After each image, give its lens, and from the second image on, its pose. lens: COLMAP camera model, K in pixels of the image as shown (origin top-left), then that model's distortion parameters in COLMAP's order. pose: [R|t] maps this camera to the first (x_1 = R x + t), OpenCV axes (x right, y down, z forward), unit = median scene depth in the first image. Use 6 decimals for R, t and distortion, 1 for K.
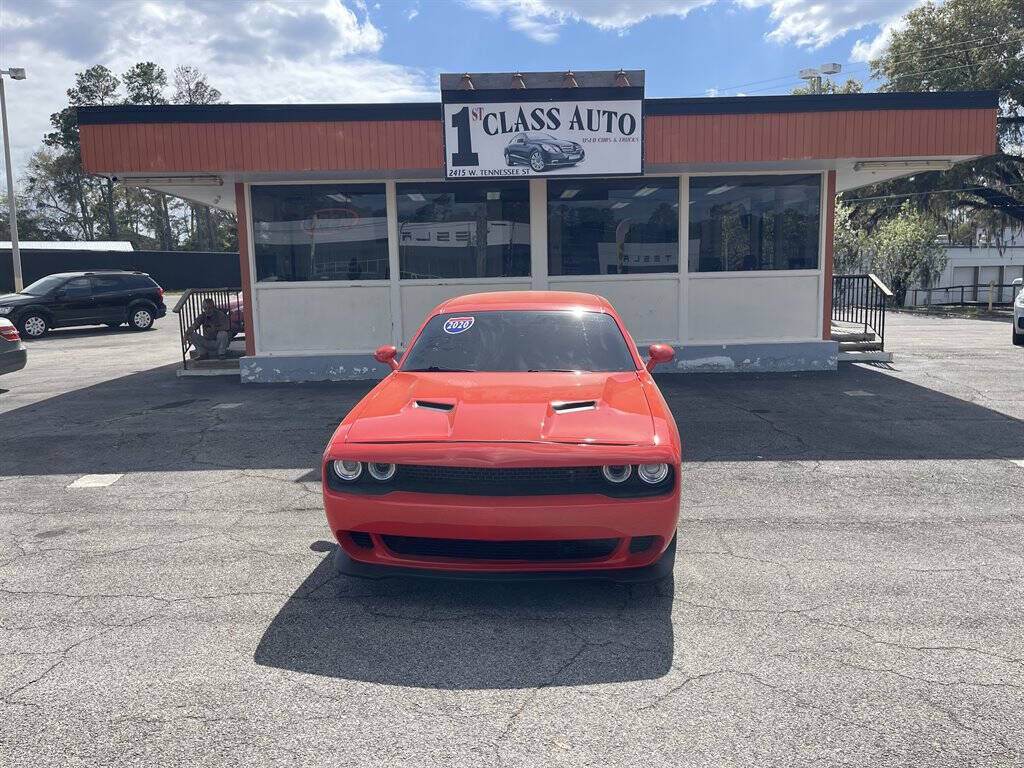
lens RADIAL K [[773.2, 0, 513.5], [0, 773.2, 386.1], [0, 0, 1]] dist [0.012886, -0.009869]
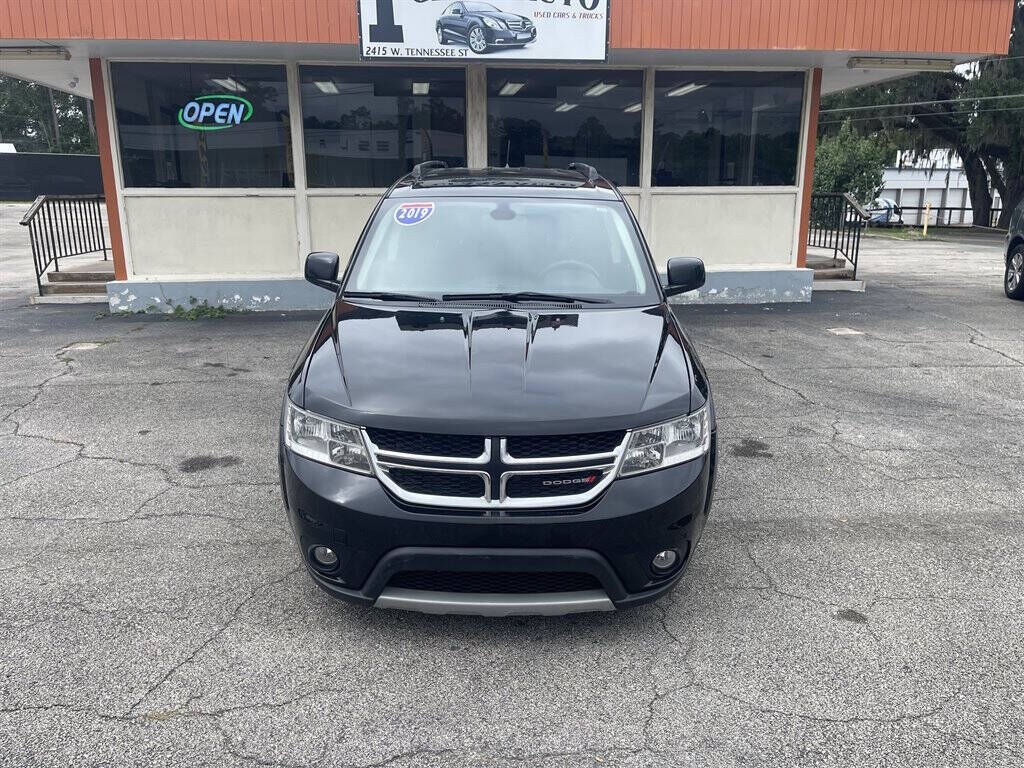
lens RADIAL K [[773.2, 0, 511.2], [0, 773.2, 381.6], [0, 0, 1]] dist [0.012886, -0.009869]
pose [[0.995569, -0.004311, 0.093930, -0.009743], [-0.005117, 0.994985, 0.099897, -0.017097], [-0.093890, -0.099935, 0.990554, 0.147433]]
